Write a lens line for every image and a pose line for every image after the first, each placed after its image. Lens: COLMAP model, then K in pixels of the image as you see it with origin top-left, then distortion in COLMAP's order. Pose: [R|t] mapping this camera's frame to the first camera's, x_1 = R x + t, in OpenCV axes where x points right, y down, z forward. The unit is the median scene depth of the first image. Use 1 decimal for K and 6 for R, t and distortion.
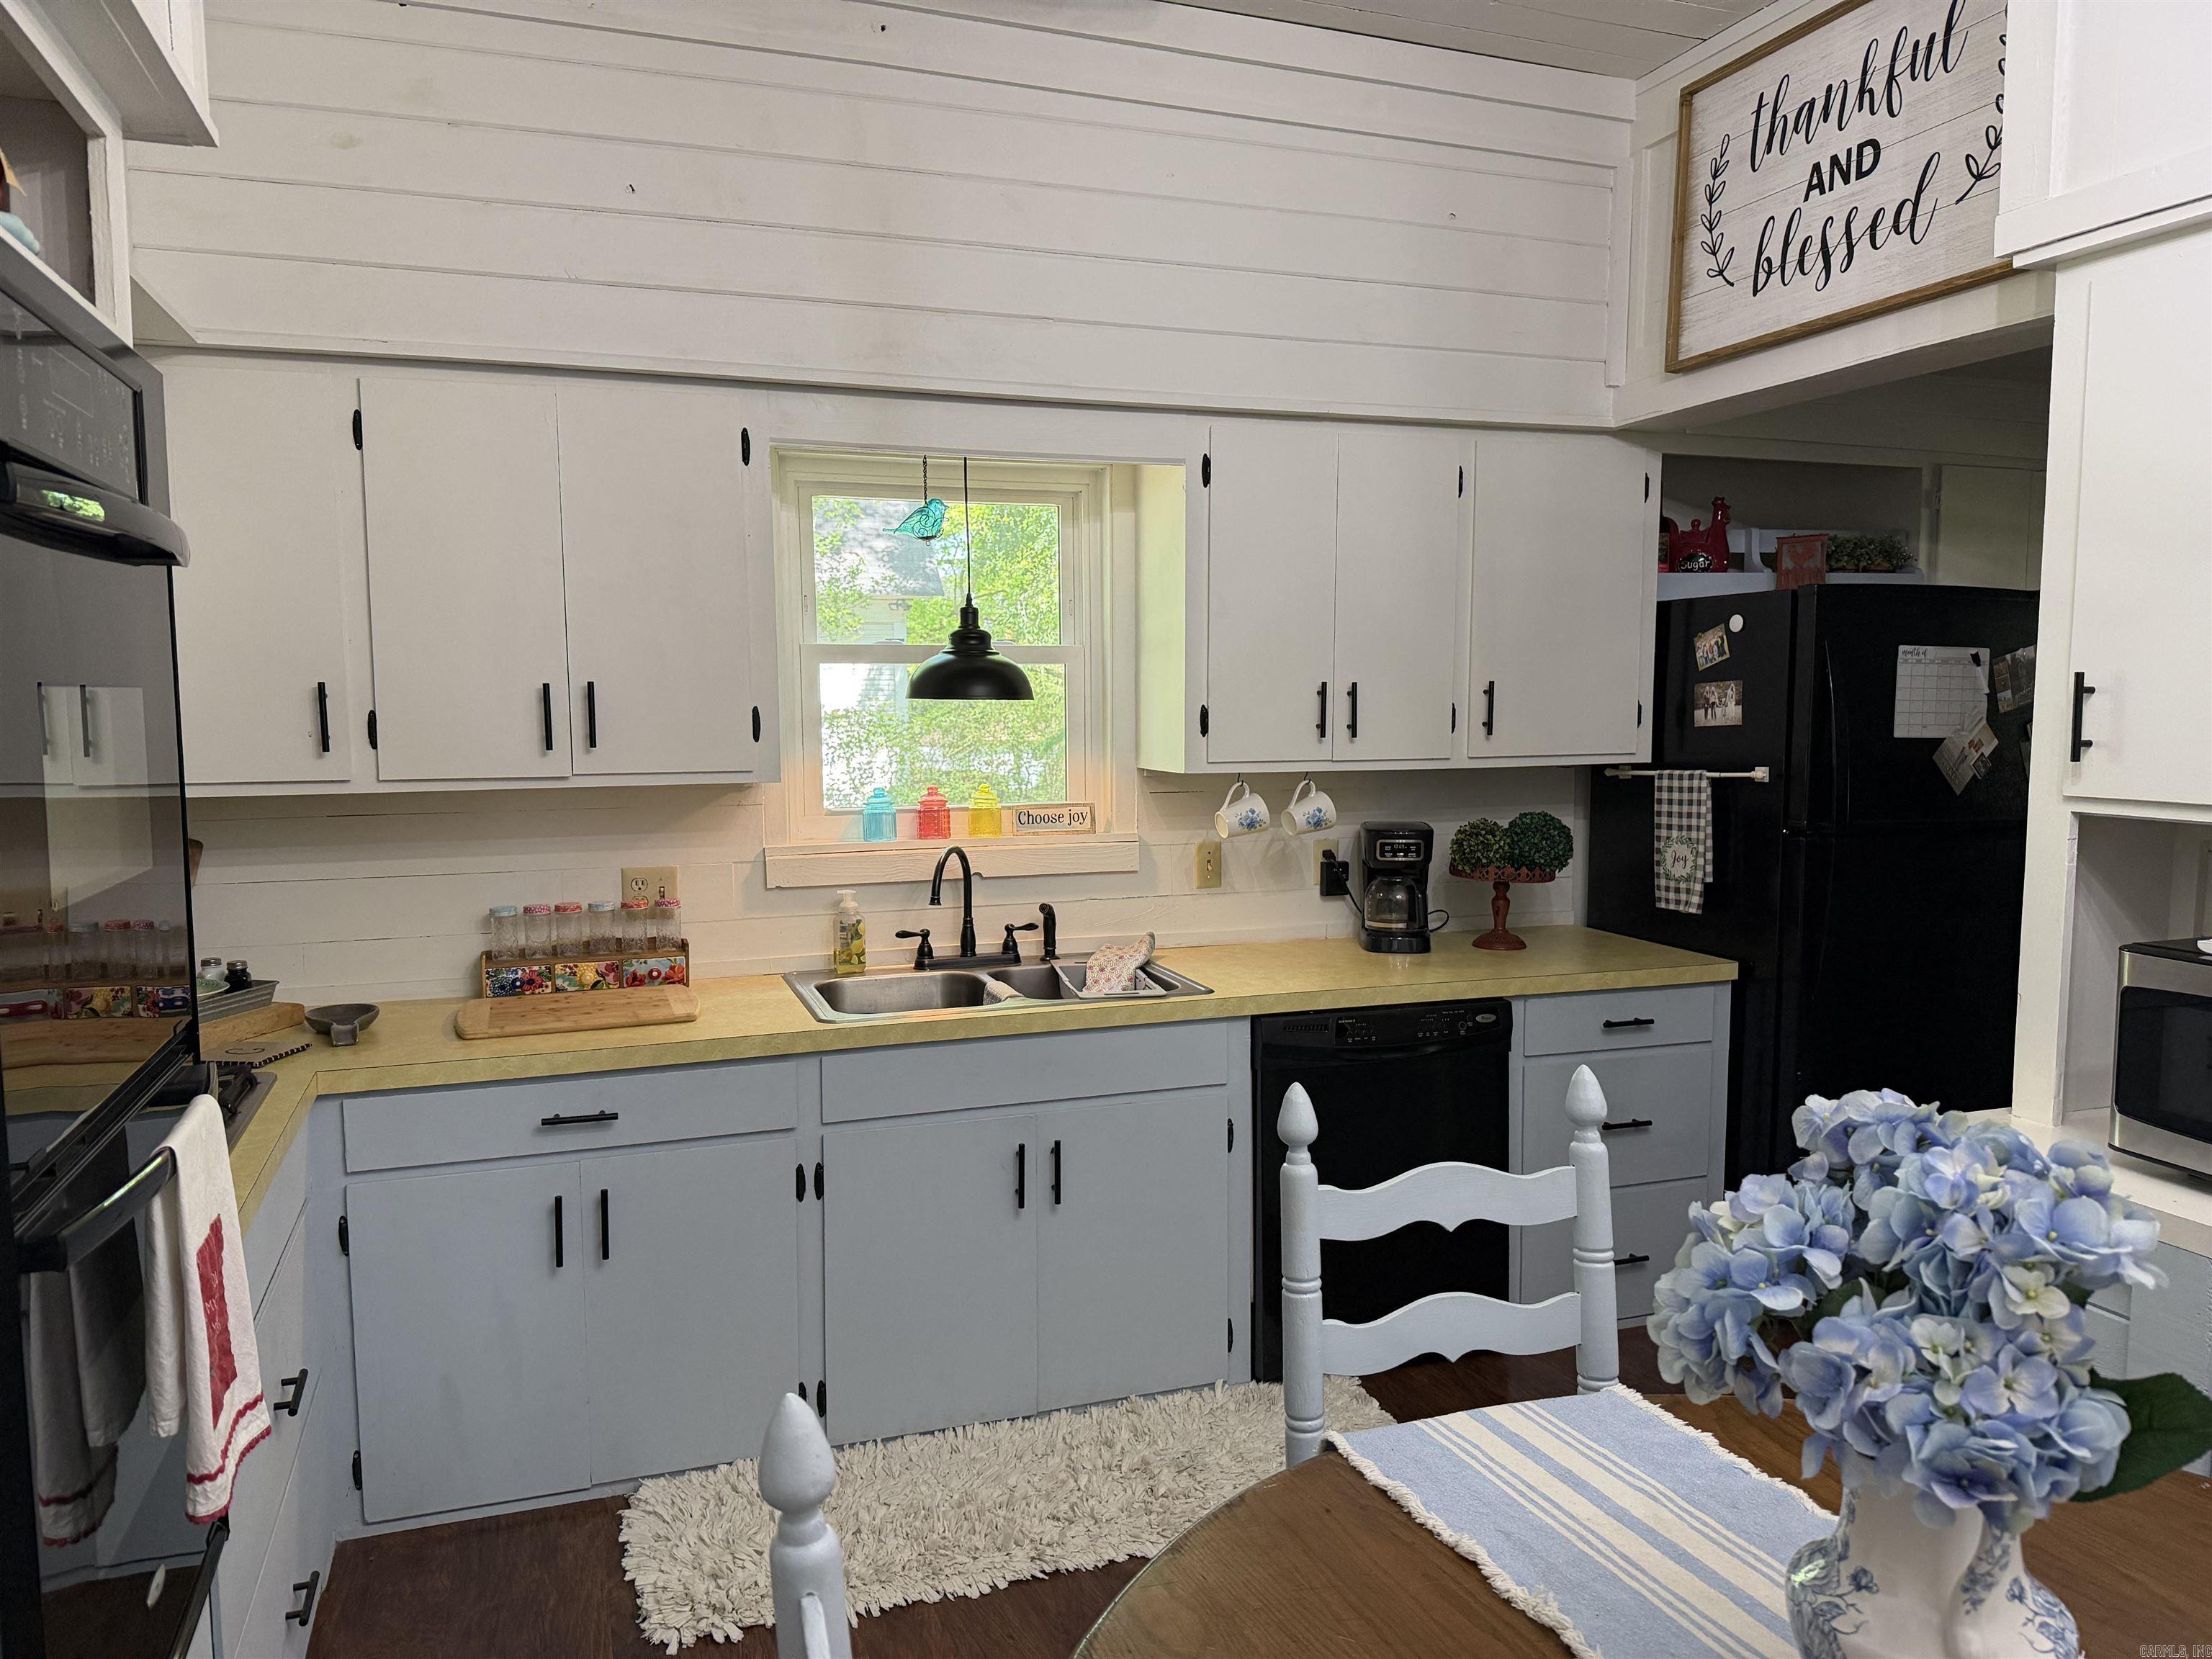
lens RADIAL K [[1570.5, 0, 1108.9], [0, 1570.5, 851.1], [0, 0, 1]] dist [-0.002141, -0.006903]
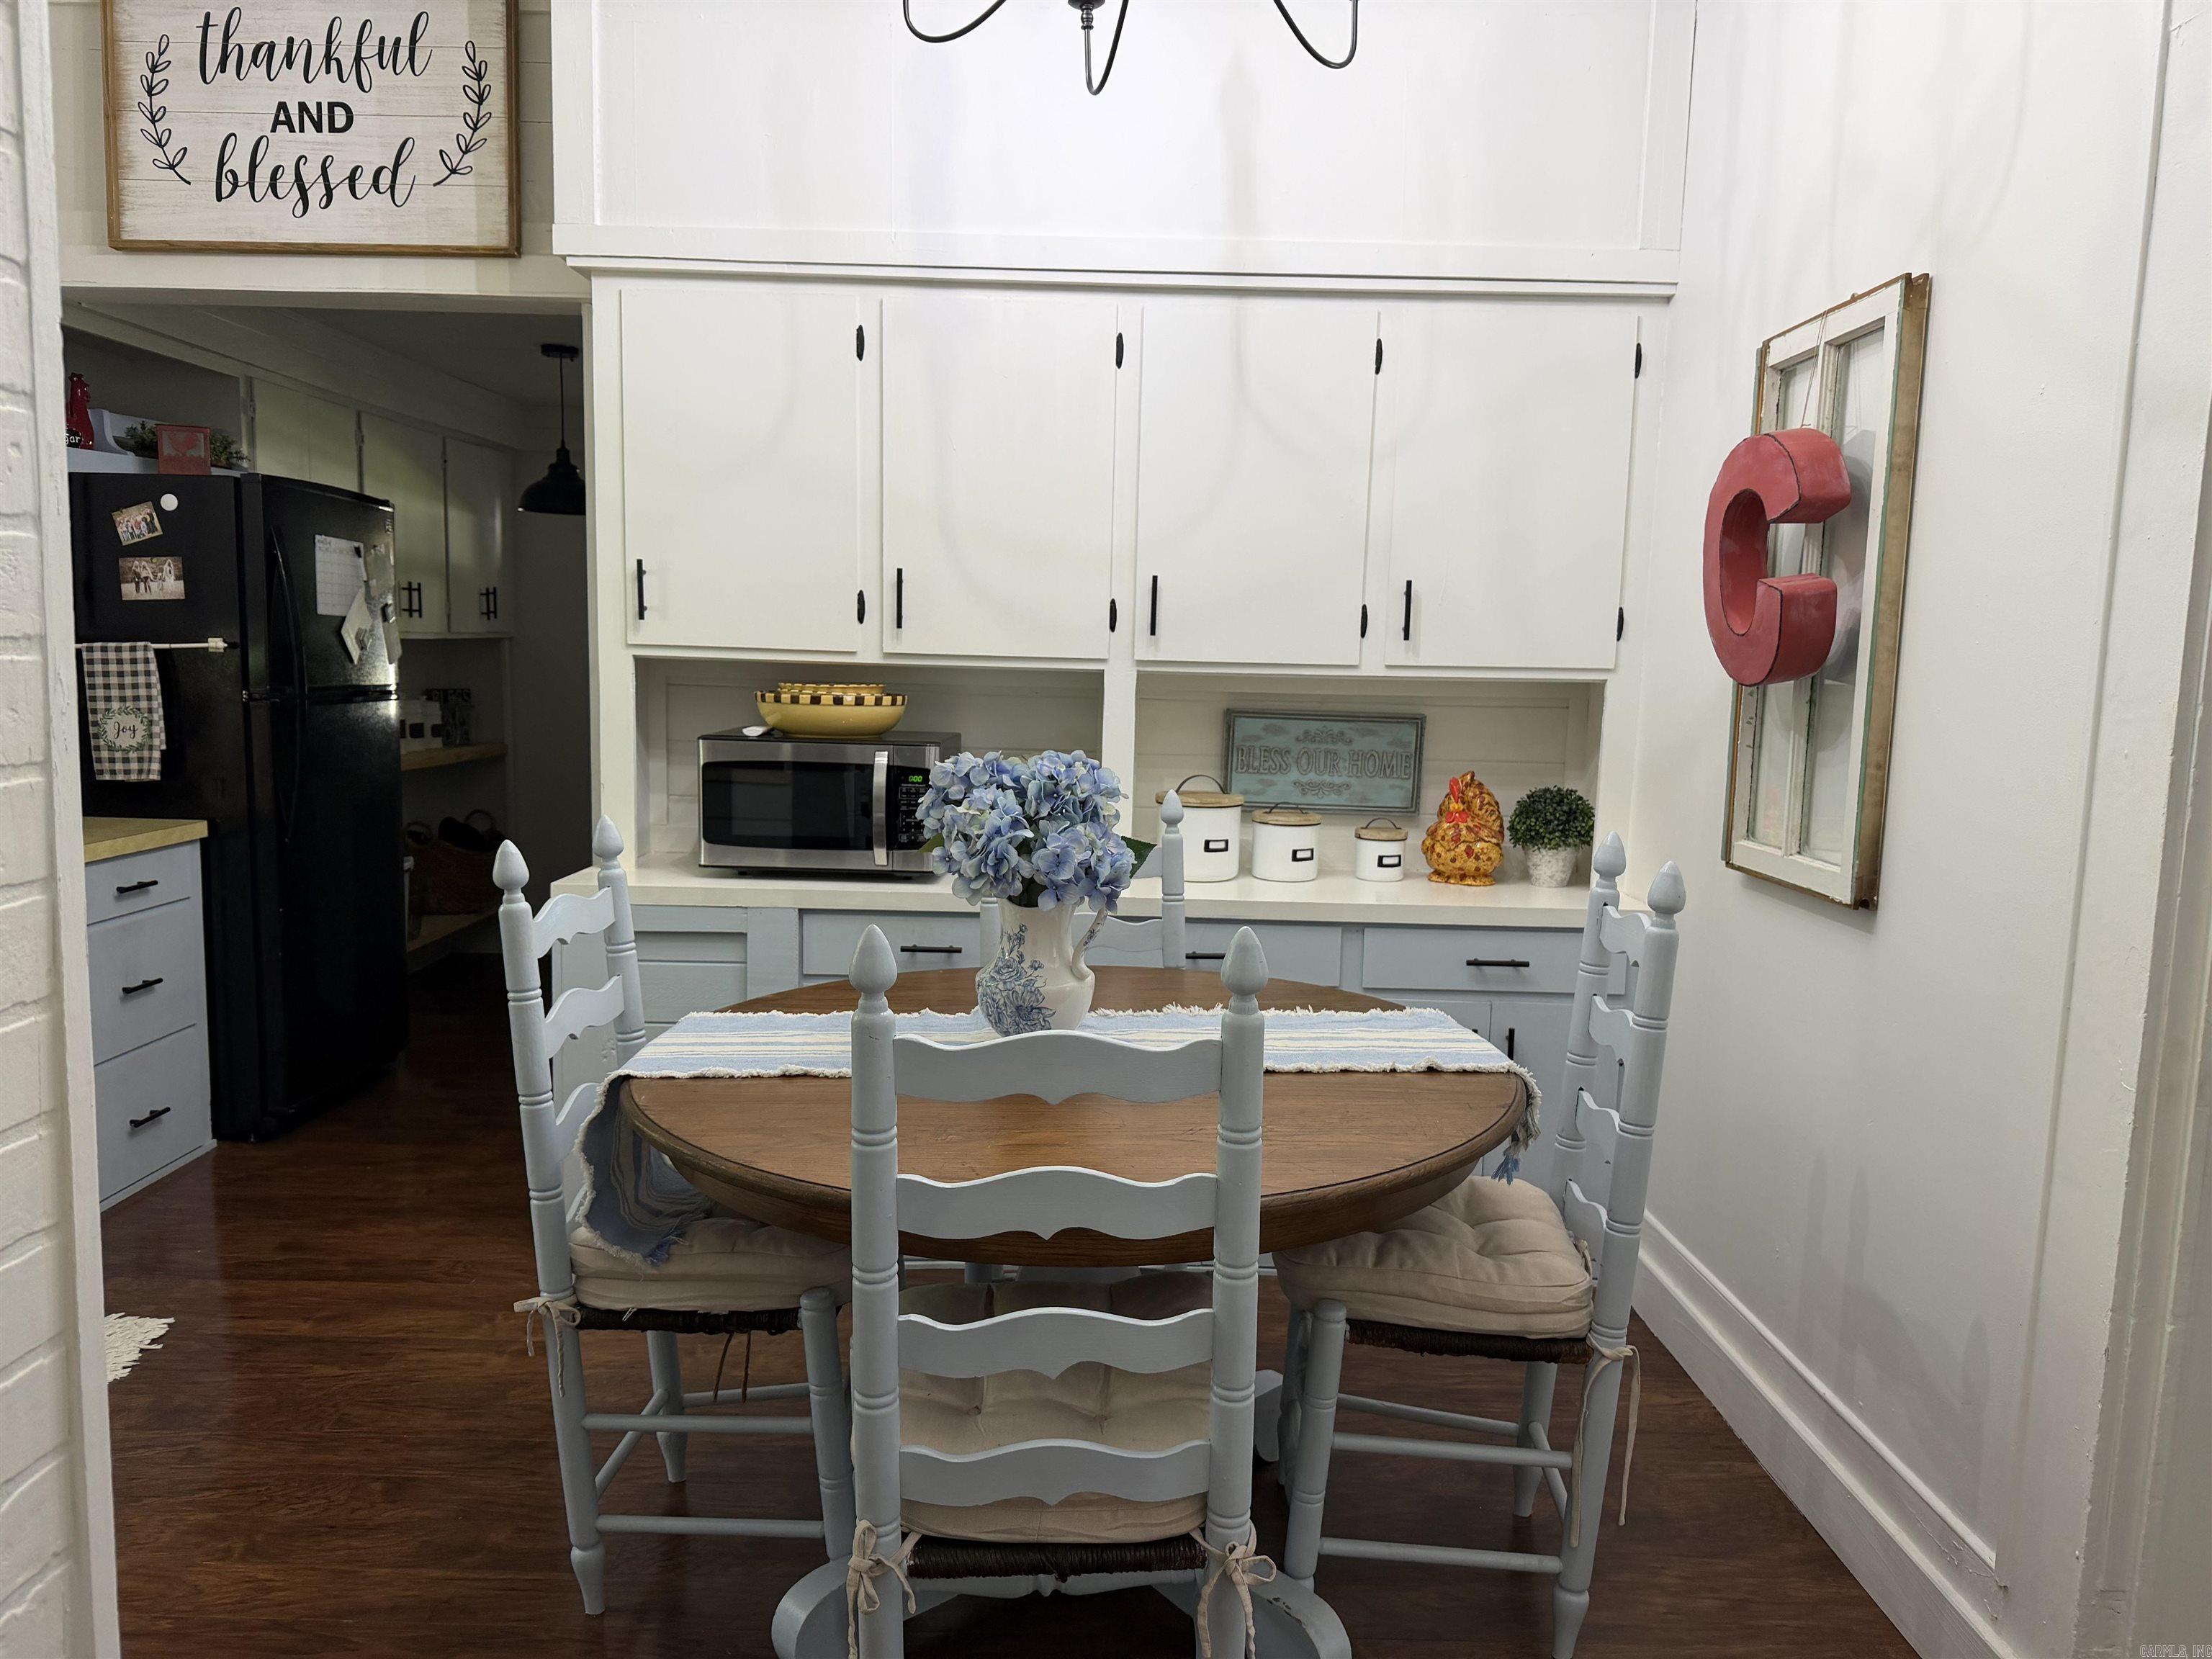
lens RADIAL K [[1570.5, 0, 1108.9], [0, 1570.5, 851.1], [0, 0, 1]] dist [-0.002141, -0.006903]
pose [[0.332416, -0.110690, 0.936615, -0.458365], [0.065821, 0.993390, 0.094039, 0.035030], [-0.940833, 0.030389, 0.337505, 0.060079]]
